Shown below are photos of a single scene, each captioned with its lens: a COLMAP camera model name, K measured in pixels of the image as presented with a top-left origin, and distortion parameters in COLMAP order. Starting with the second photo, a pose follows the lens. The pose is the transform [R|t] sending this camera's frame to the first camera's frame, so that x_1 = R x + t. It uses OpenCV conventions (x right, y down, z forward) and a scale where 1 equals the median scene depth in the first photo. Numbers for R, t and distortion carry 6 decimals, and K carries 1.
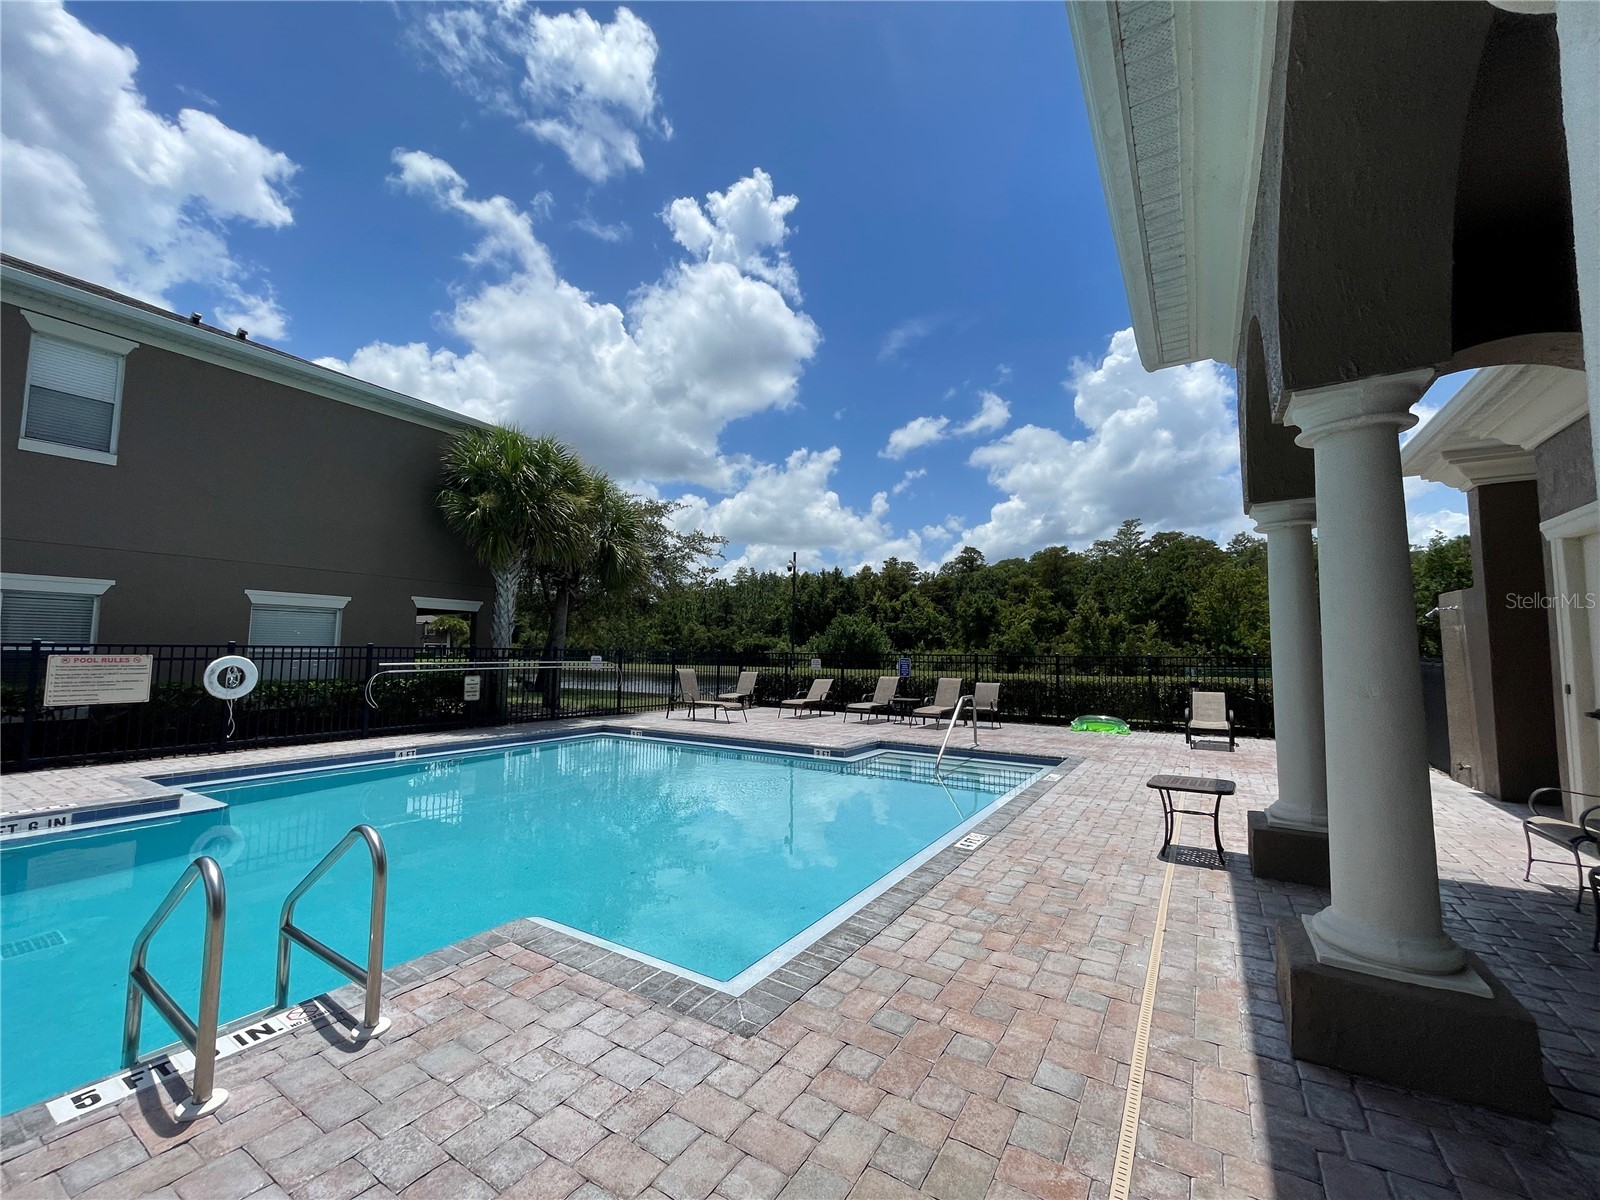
lens RADIAL K [[646.2, 0, 801.2], [0, 646.2, 596.5], [0, 0, 1]] dist [0.002840, 0.000040]
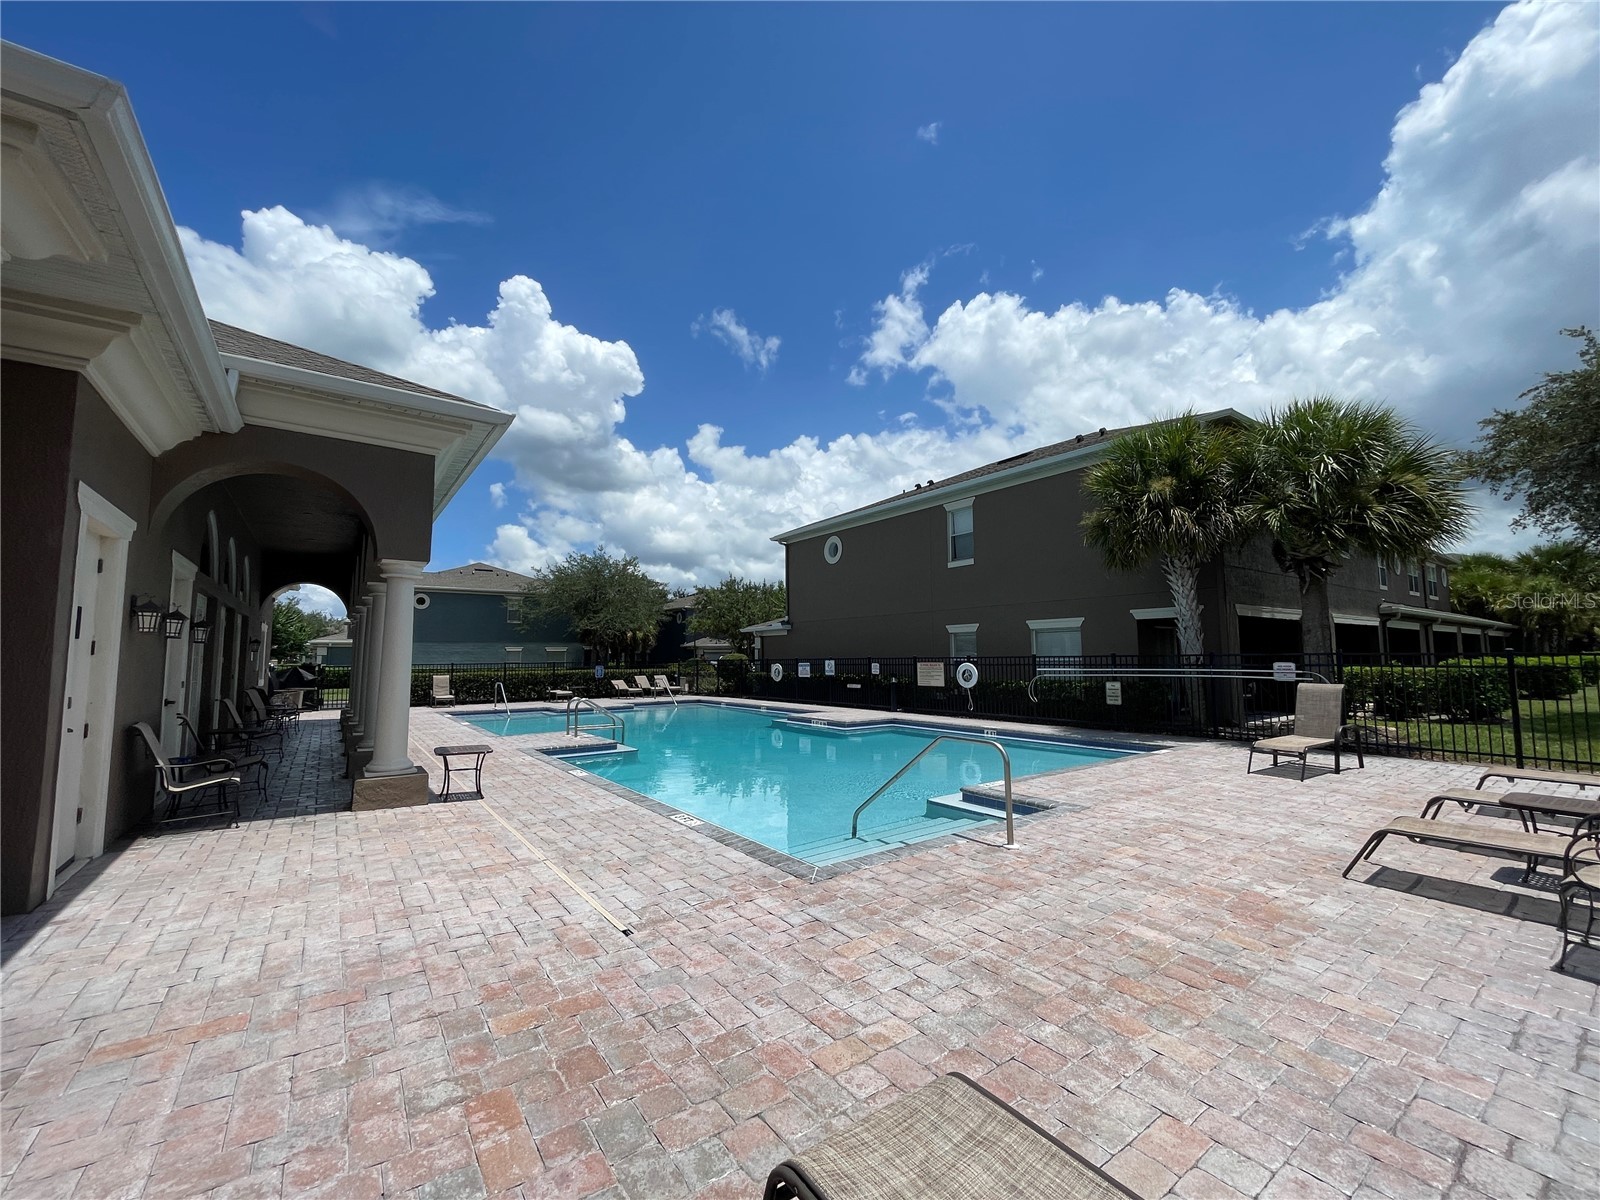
lens RADIAL K [[646.2, 0, 802.8], [0, 646.2, 607.3], [0, 0, 1]] dist [0.002840, 0.000040]
pose [[-0.378247, -0.084241, -0.921864, 0.090349], [0.079012, 0.989279, -0.122821, 0.012404], [0.922327, -0.119295, -0.367535, 0.126067]]
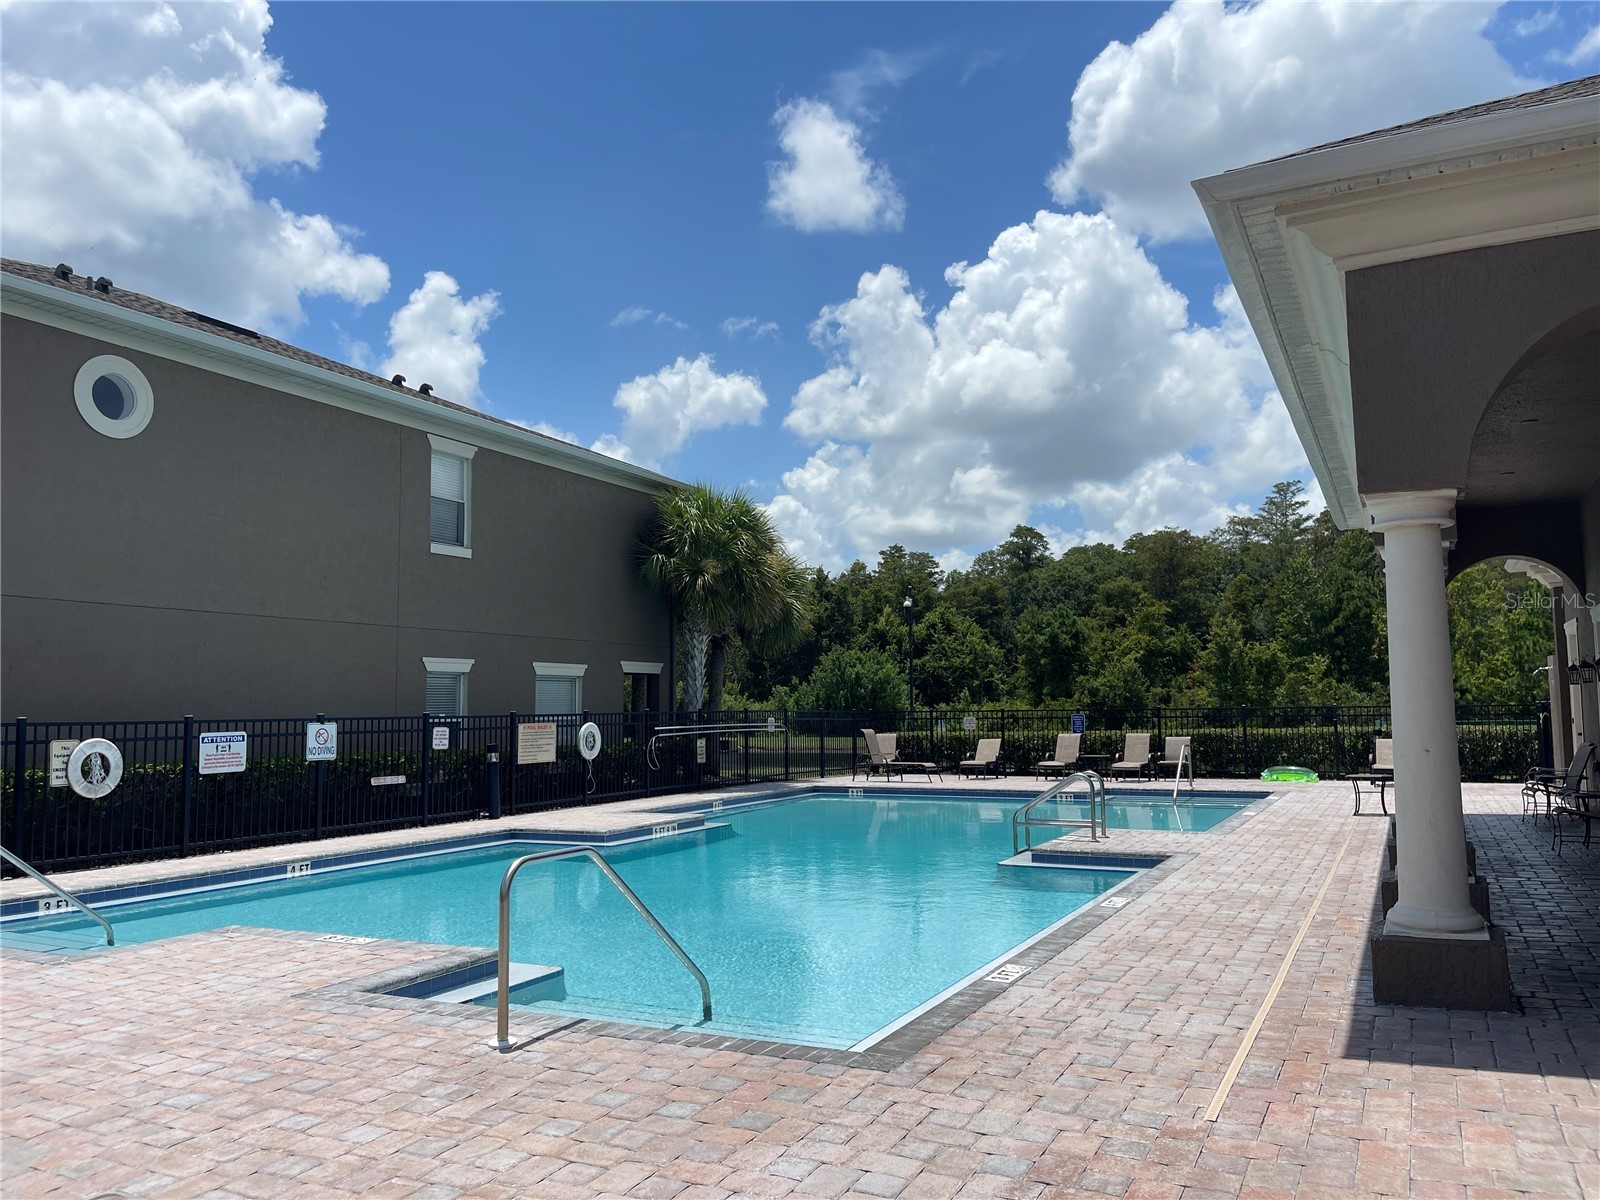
lens RADIAL K [[1184.7, 0, 805.2], [0, 1184.7, 597.8], [0, 0, 1]] dist [0.001656, 0.006945]
pose [[0.996033, -0.011603, 0.088230, -0.068309], [0.012364, 0.999891, -0.008089, -0.011227], [-0.088127, 0.009148, 0.996067, -0.117999]]
